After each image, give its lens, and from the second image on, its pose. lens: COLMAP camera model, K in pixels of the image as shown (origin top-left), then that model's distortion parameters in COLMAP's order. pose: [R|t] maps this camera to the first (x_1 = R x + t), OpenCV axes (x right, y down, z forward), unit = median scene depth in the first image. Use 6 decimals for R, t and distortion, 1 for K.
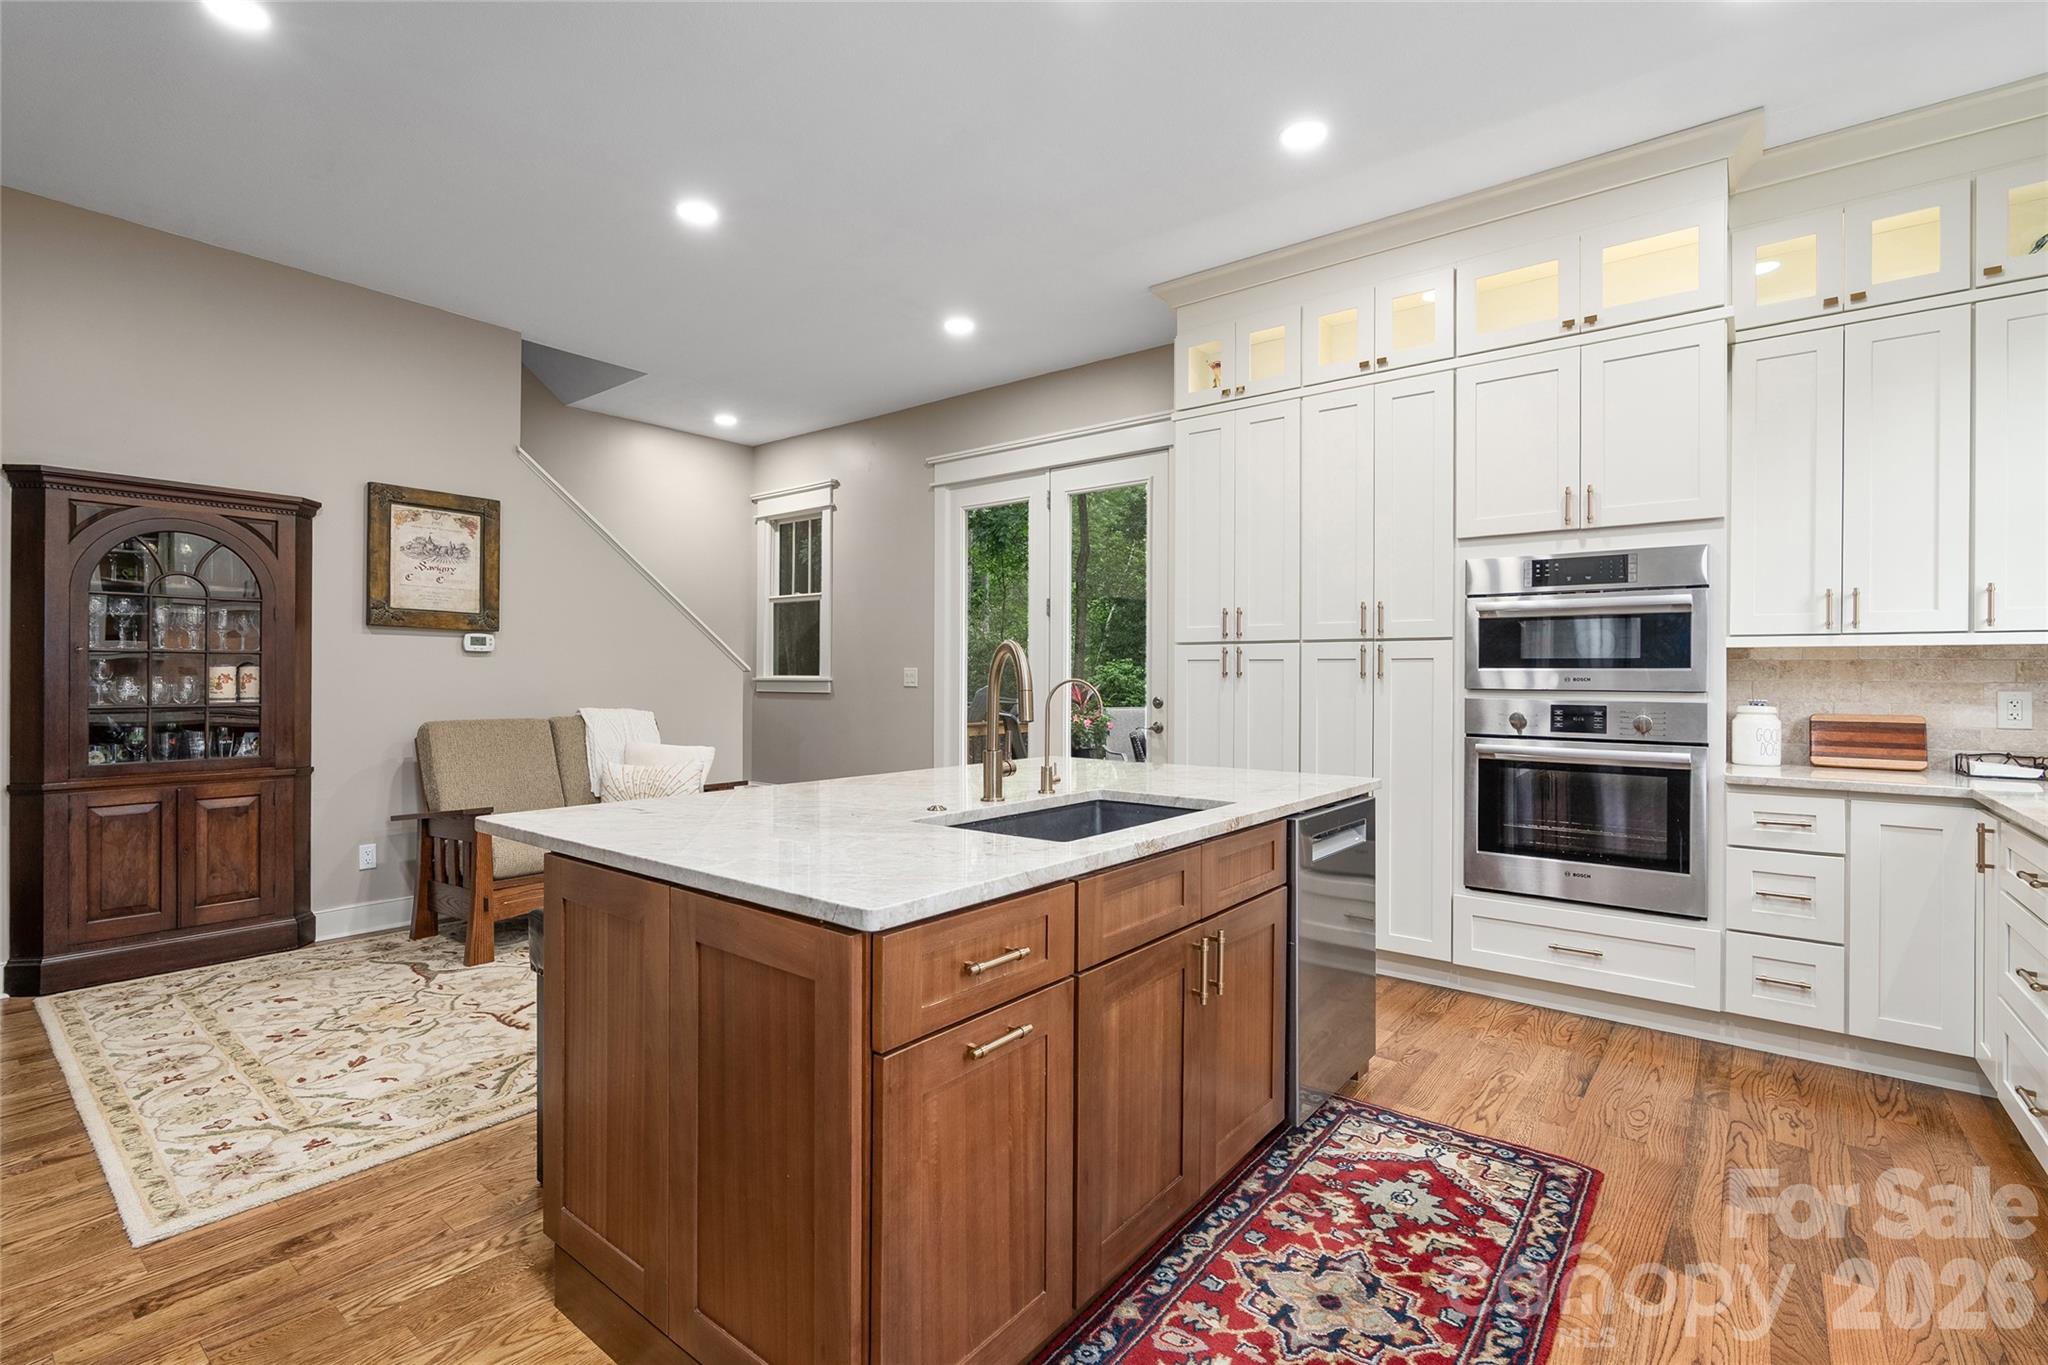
lens RADIAL K [[926.5, 0, 1031.1], [0, 926.5, 667.8], [0, 0, 1]] dist [-0.011358, 0.004662]
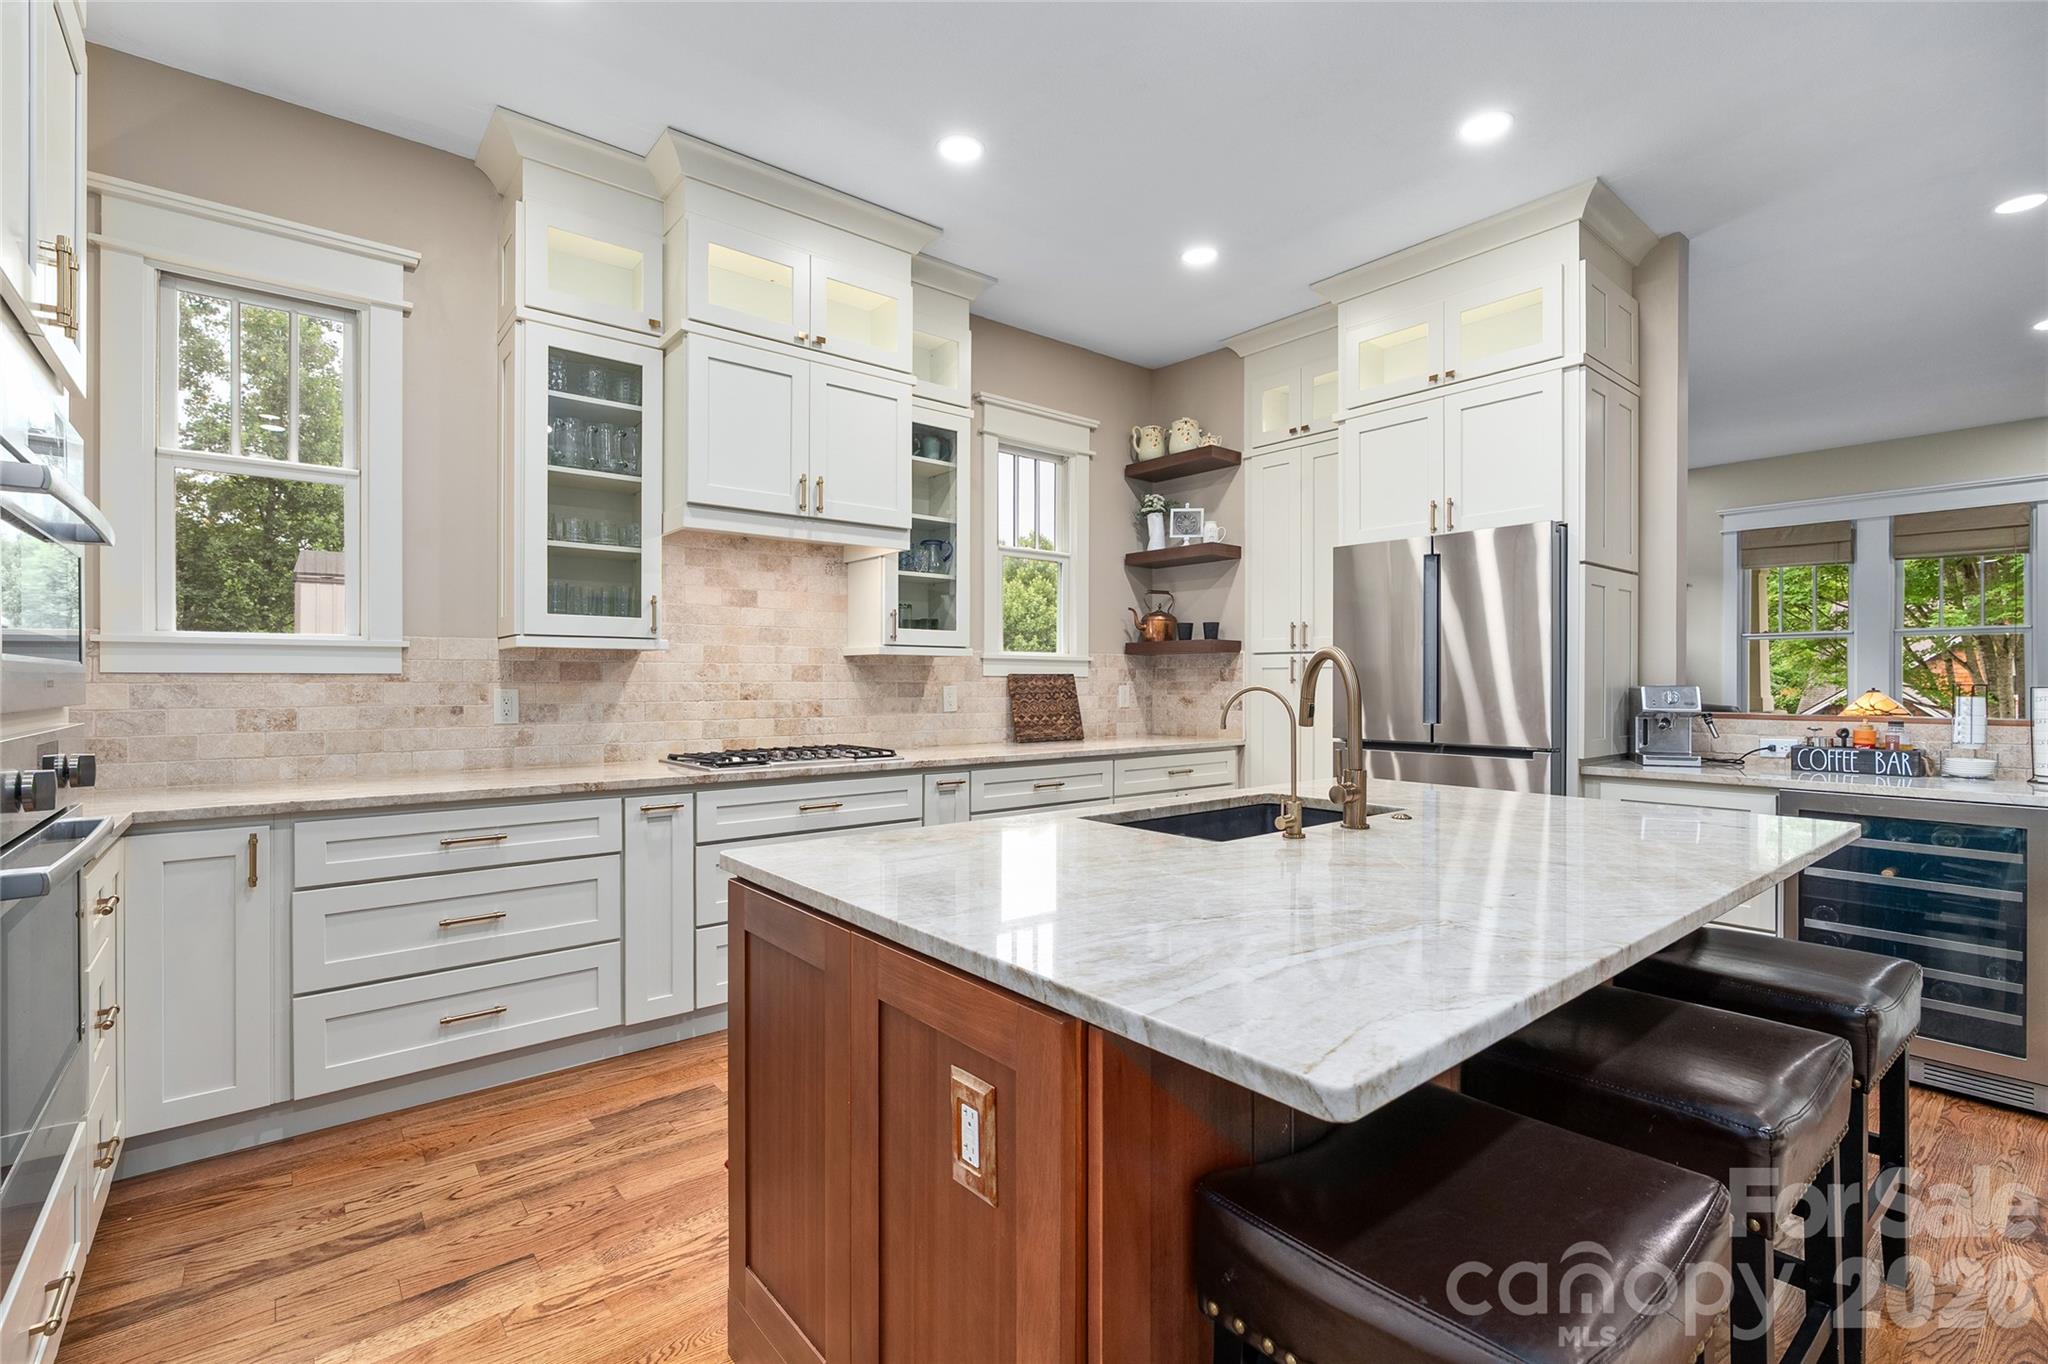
lens RADIAL K [[926.5, 0, 1020.8], [0, 926.5, 680.1], [0, 0, 1]] dist [-0.011358, 0.004662]
pose [[-0.975209, -0.005372, 0.221218, 0.043329], [-0.007244, 0.999945, -0.007649, 0.009187], [-0.221165, -0.009062, -0.975194, 1.131866]]
